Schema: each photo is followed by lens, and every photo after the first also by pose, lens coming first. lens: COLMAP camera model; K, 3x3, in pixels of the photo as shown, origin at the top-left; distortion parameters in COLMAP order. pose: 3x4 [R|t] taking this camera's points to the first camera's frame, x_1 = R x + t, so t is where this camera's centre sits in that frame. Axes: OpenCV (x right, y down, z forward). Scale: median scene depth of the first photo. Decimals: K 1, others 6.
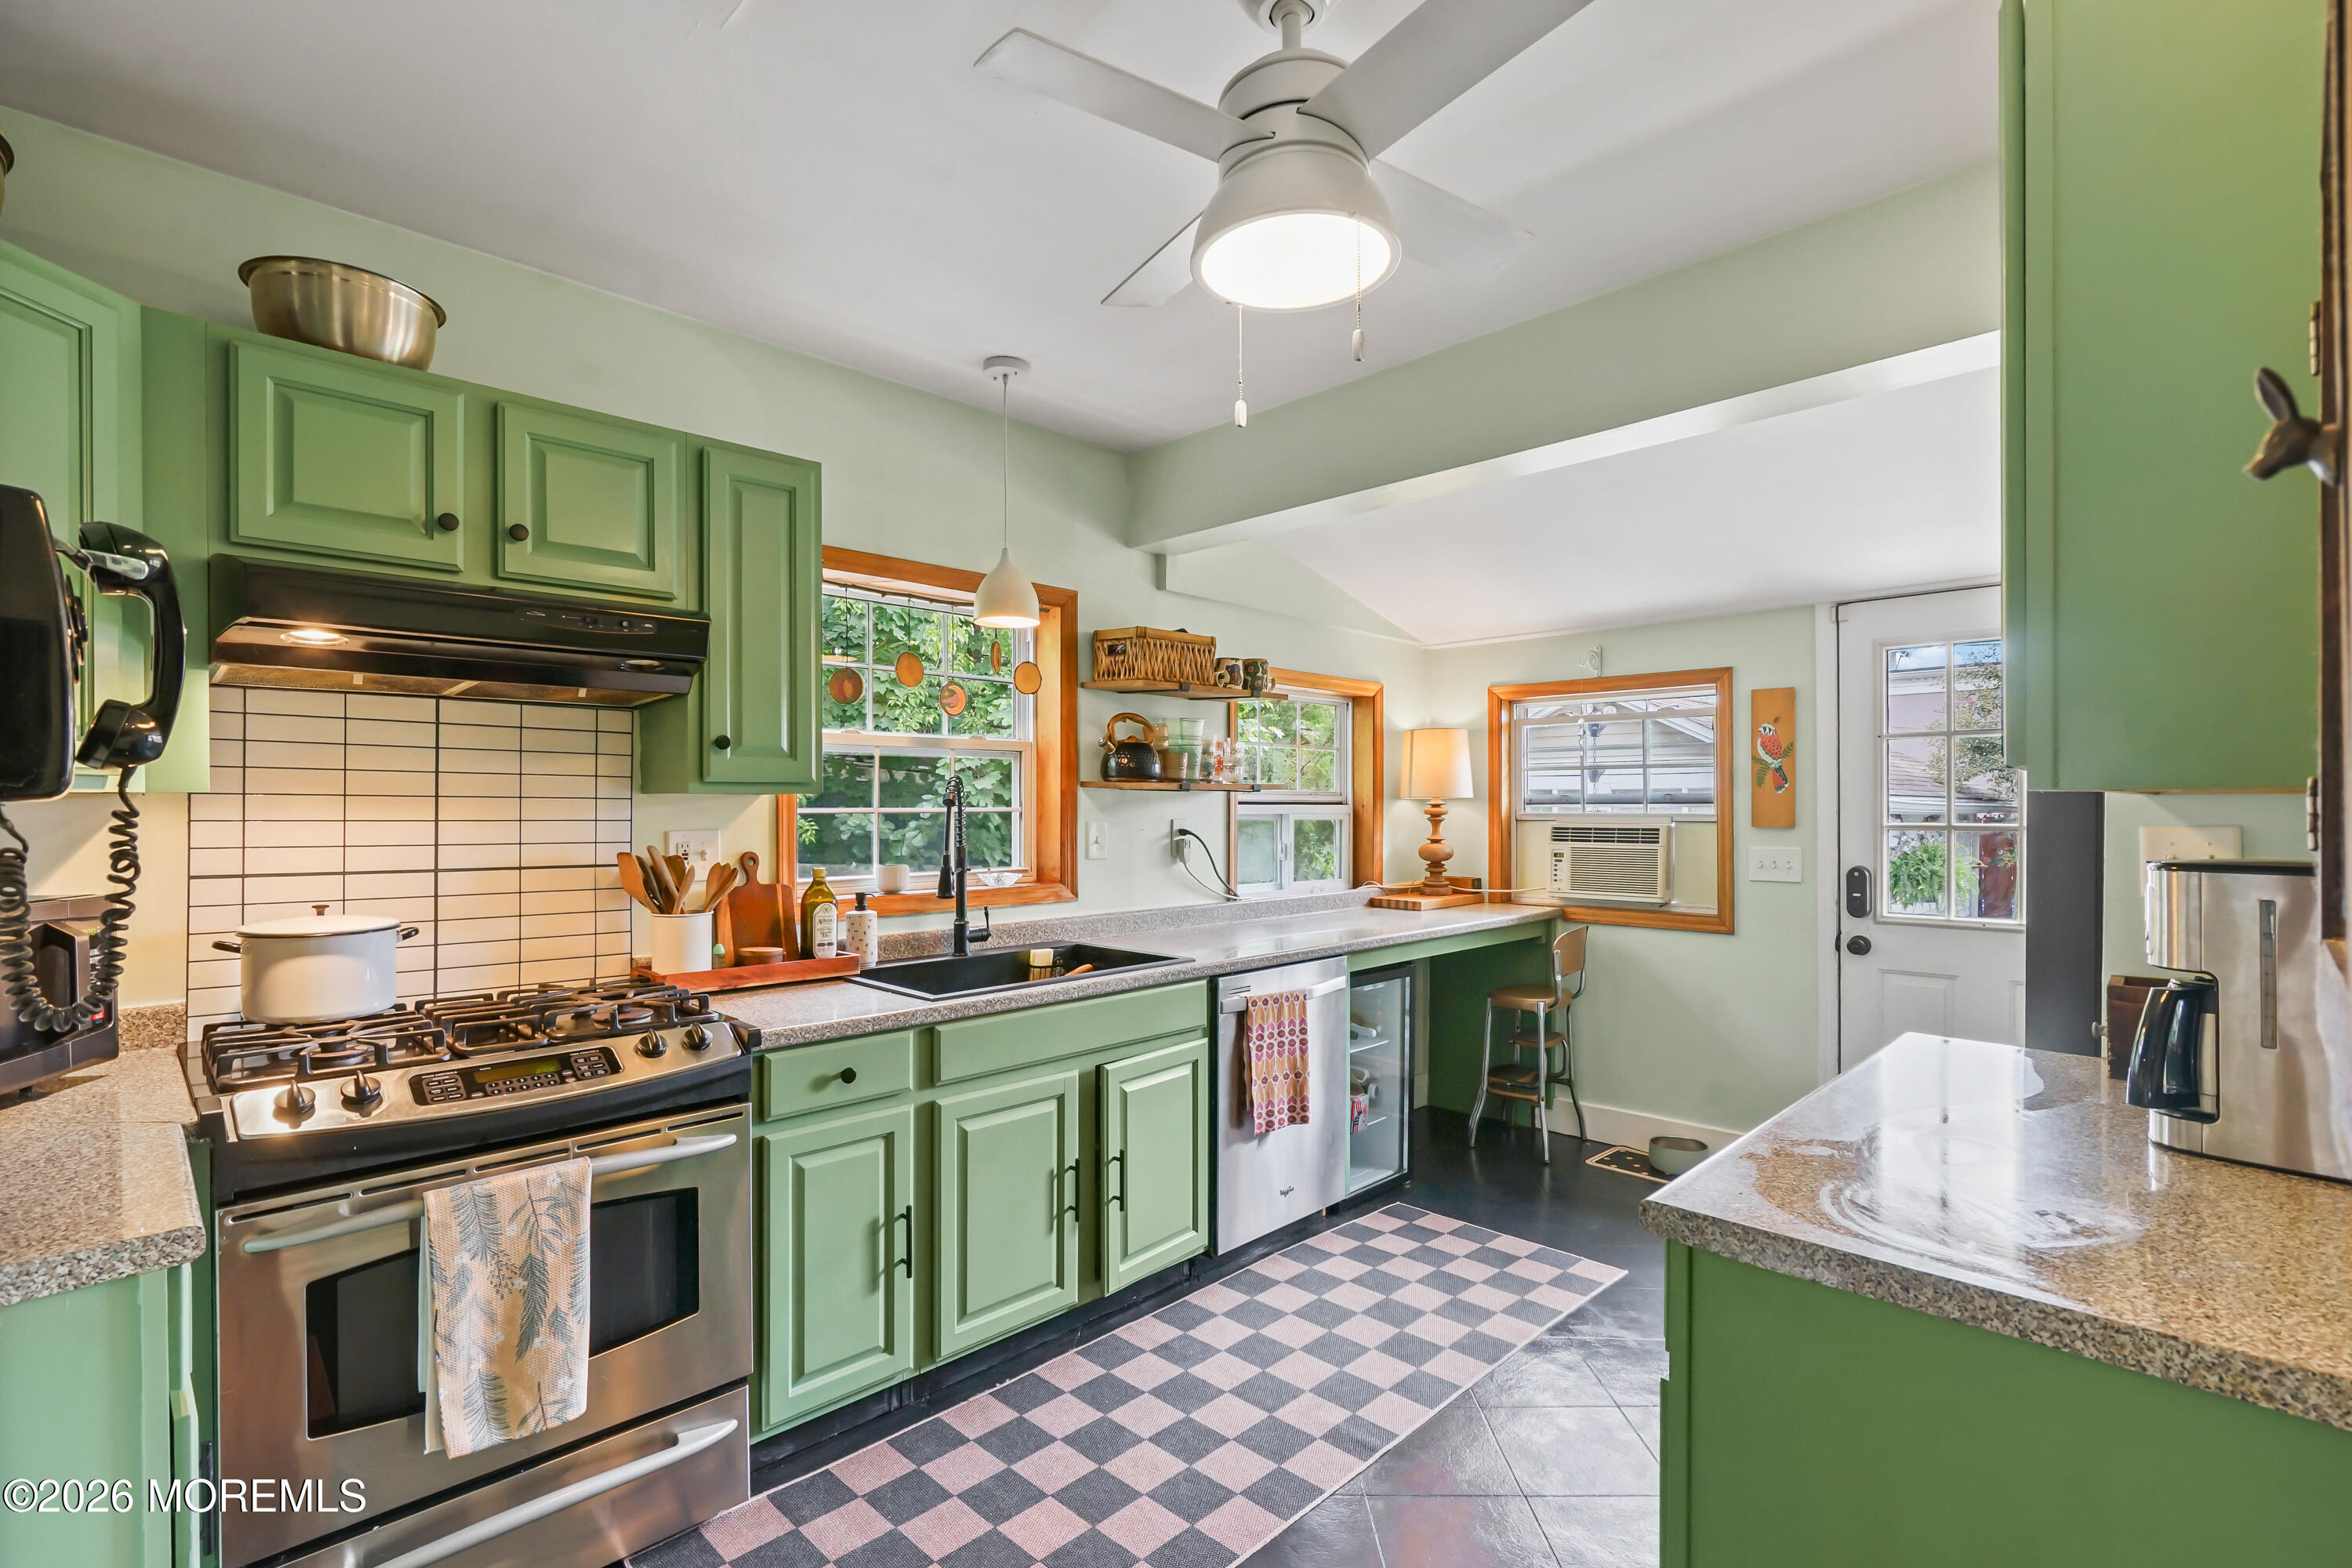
lens RADIAL K [[1078.4, 0, 1156.5], [0, 1078.4, 793.7], [0, 0, 1]] dist [-0.005186, 0.003212]
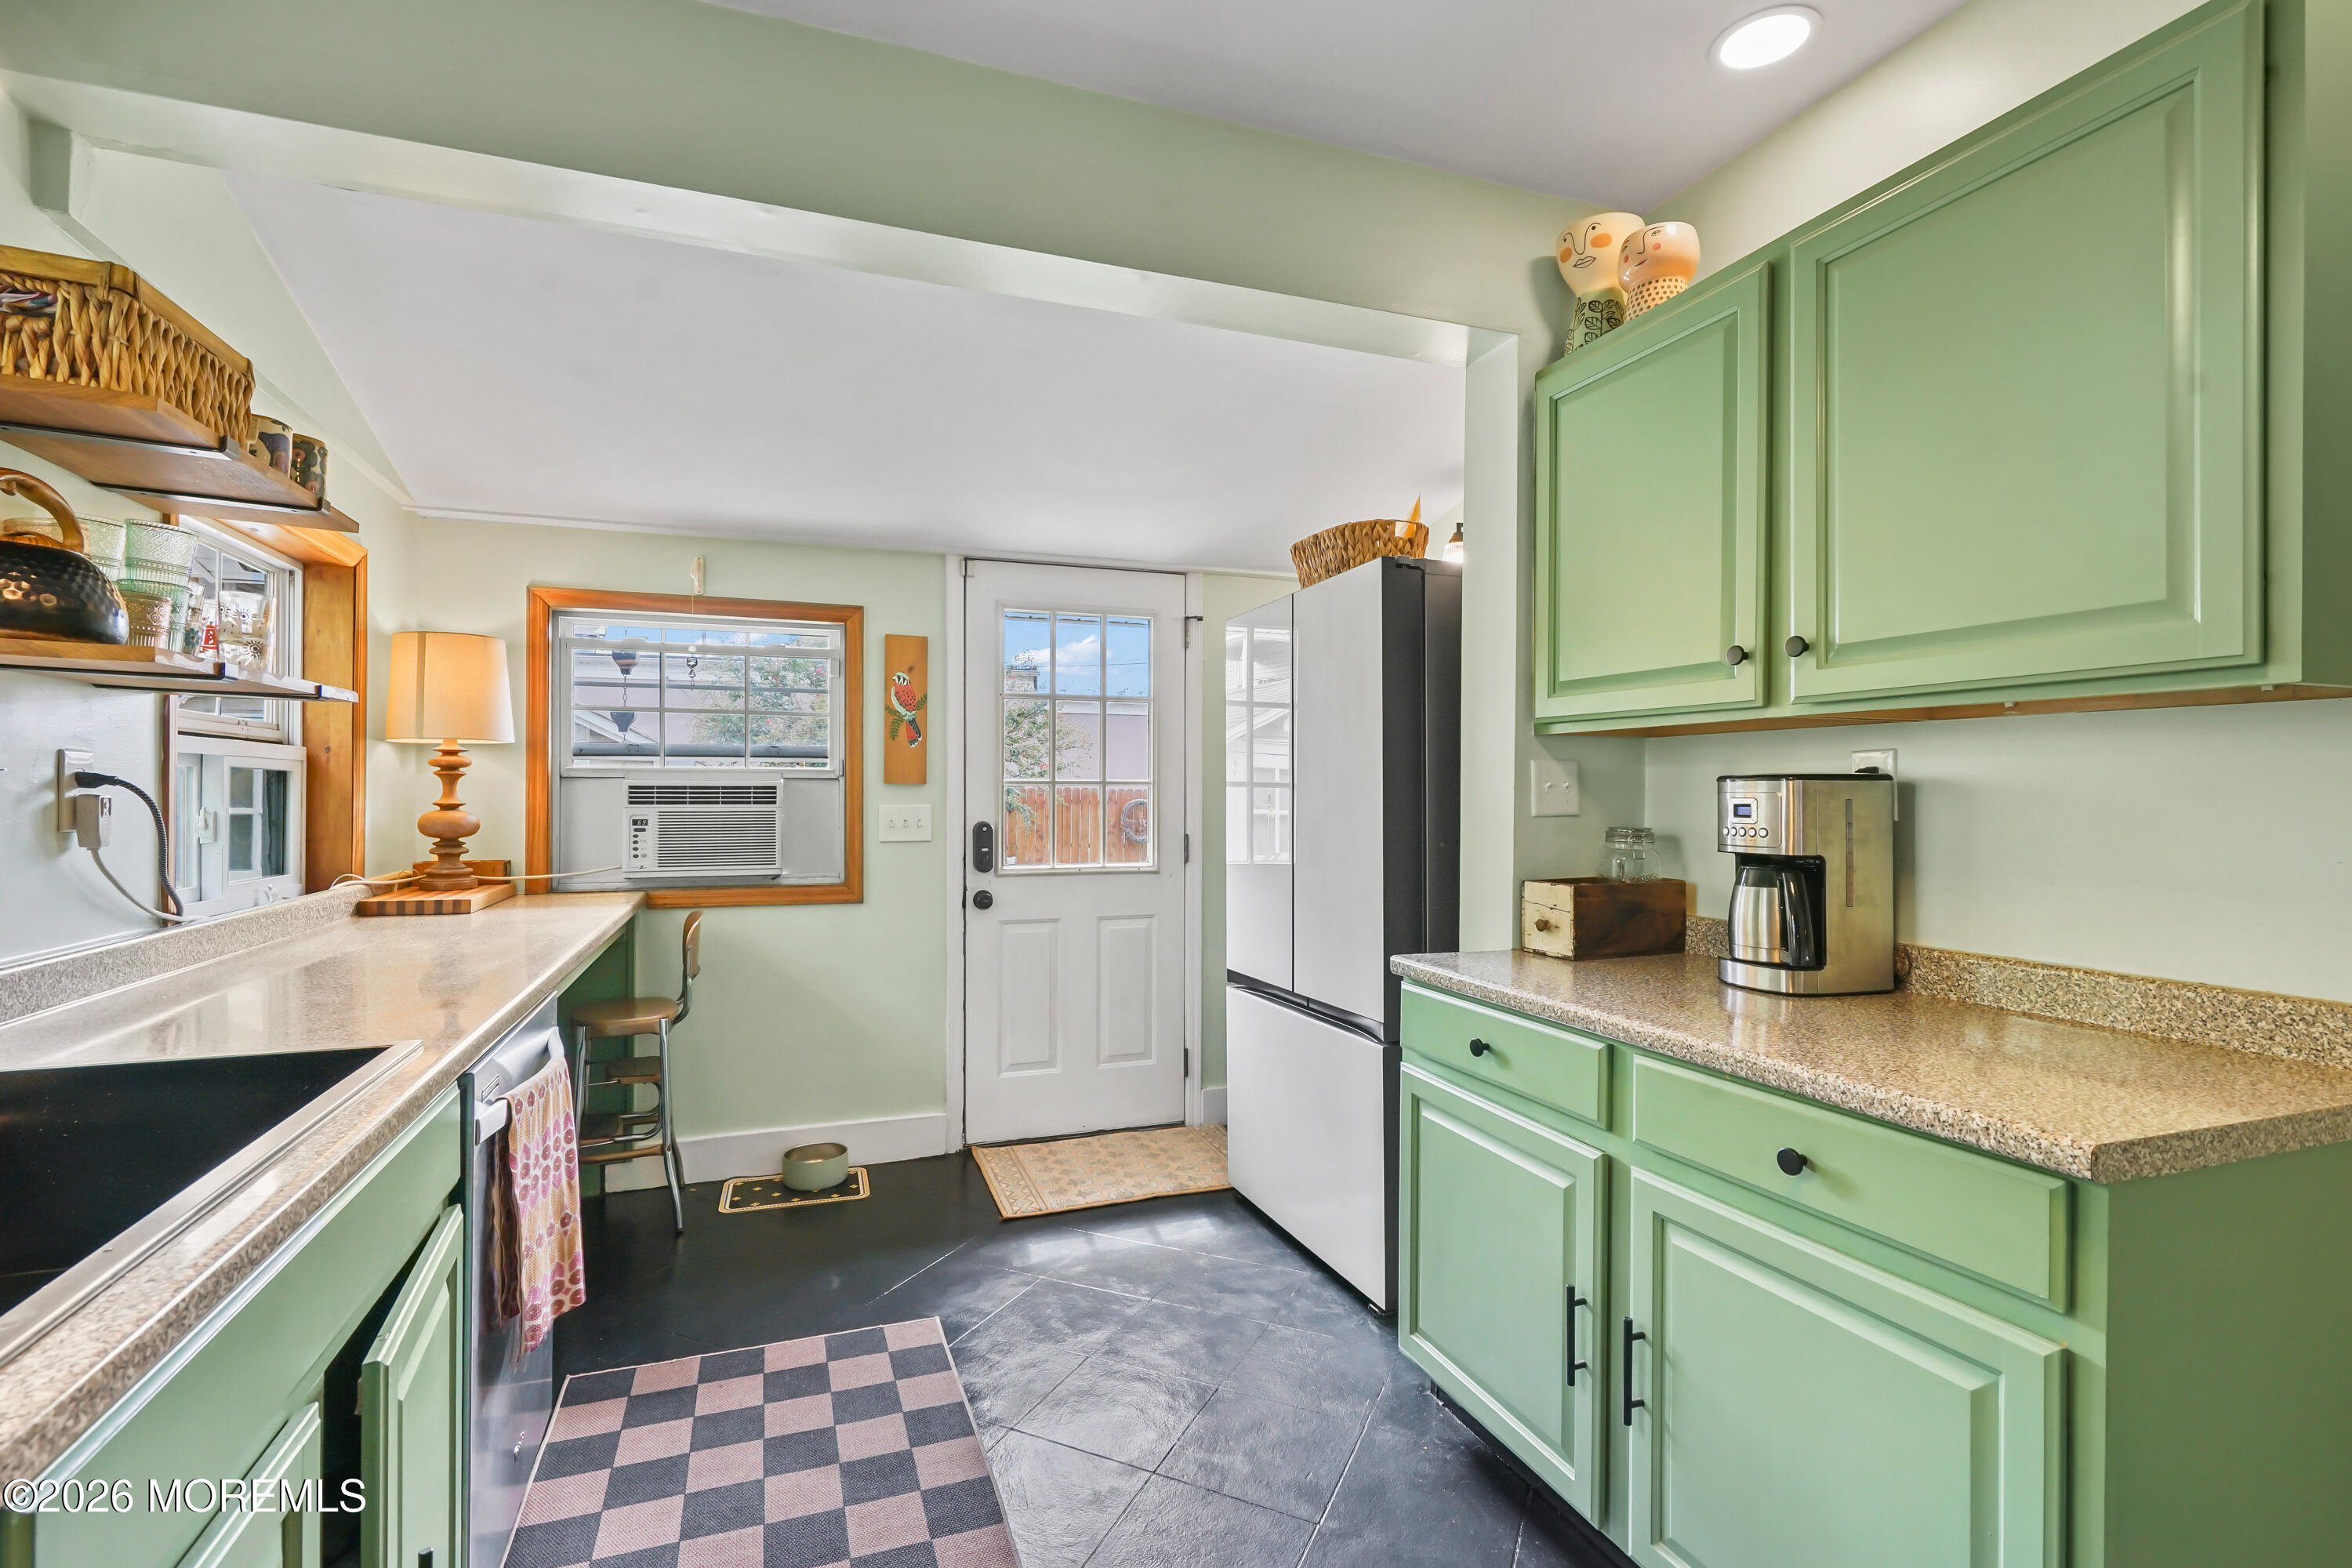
lens RADIAL K [[1078.4, 0, 1166.6], [0, 1078.4, 793.9], [0, 0, 1]] dist [-0.005186, 0.003212]
pose [[0.417150, 0.000728, 0.908837, -0.175101], [-0.012673, 0.999907, 0.005016, 0.030914], [-0.908749, -0.013610, 0.417120, 0.381916]]
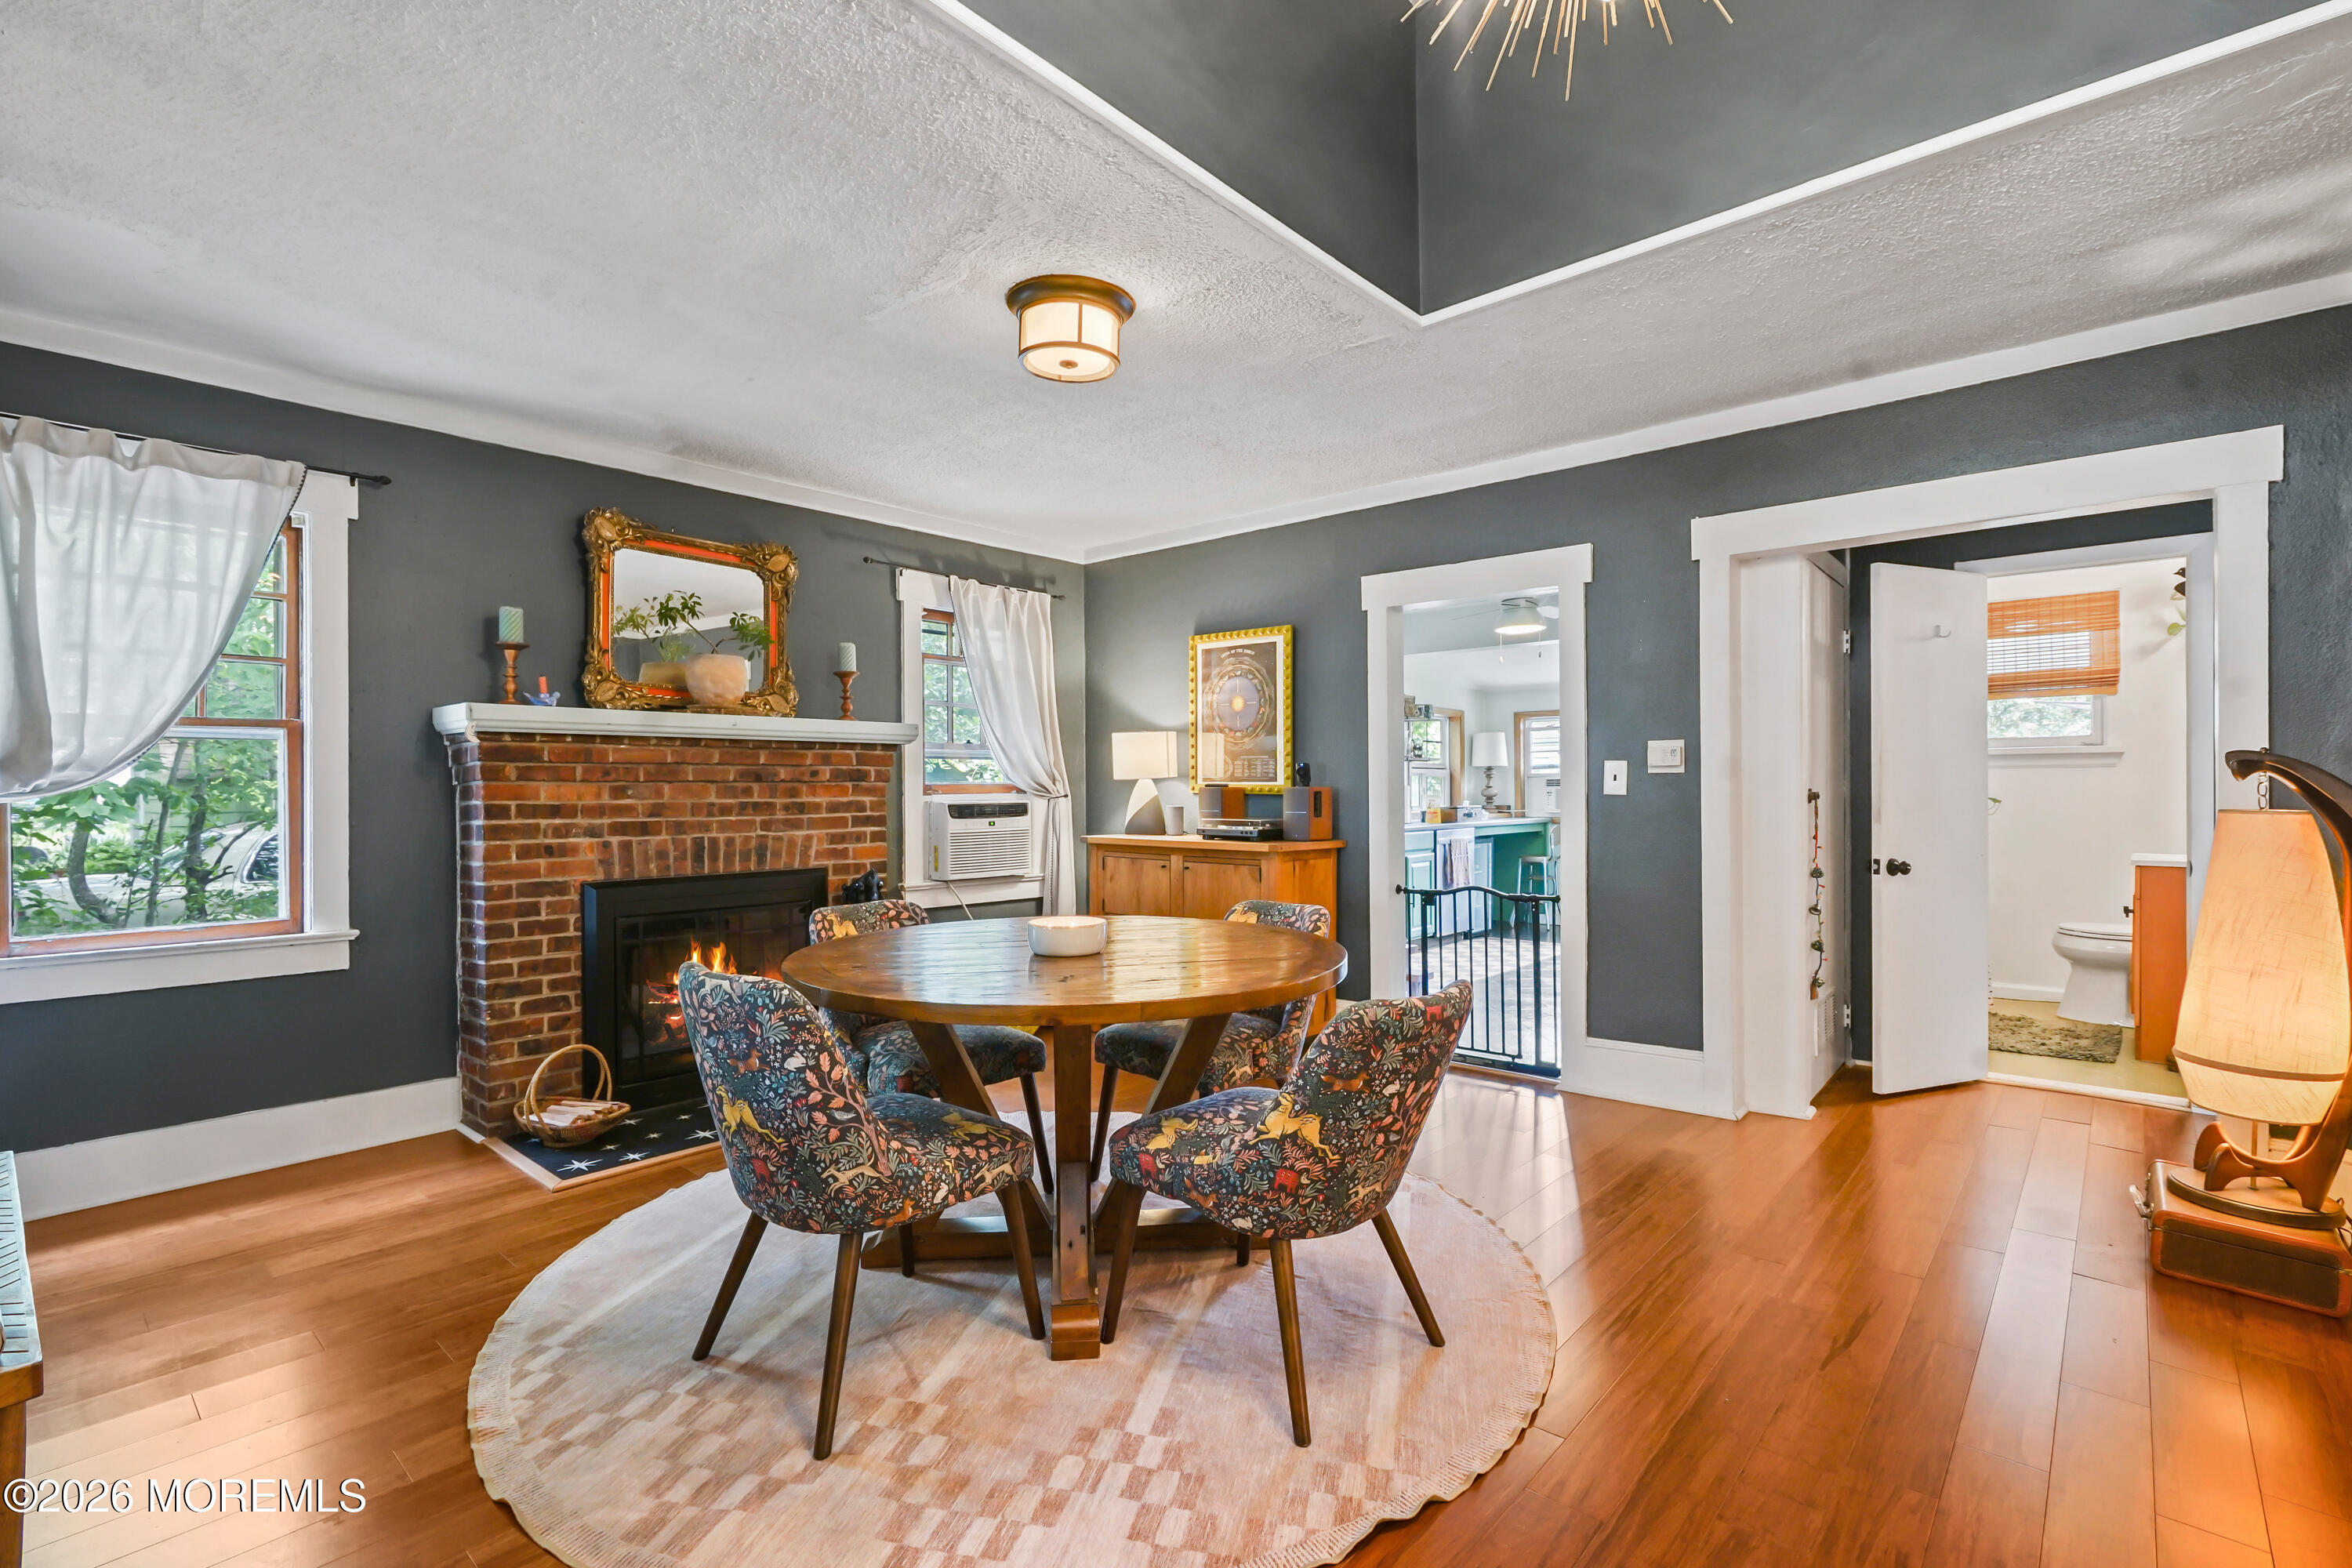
lens RADIAL K [[1078.4, 0, 1172.8], [0, 1078.4, 805.4], [0, 0, 1]] dist [-0.005186, 0.003212]
pose [[0.997378, -0.011736, 0.071415, -0.564301], [0.011508, 0.999927, 0.003596, 0.072374], [-0.071452, -0.002764, 0.997440, -1.158894]]
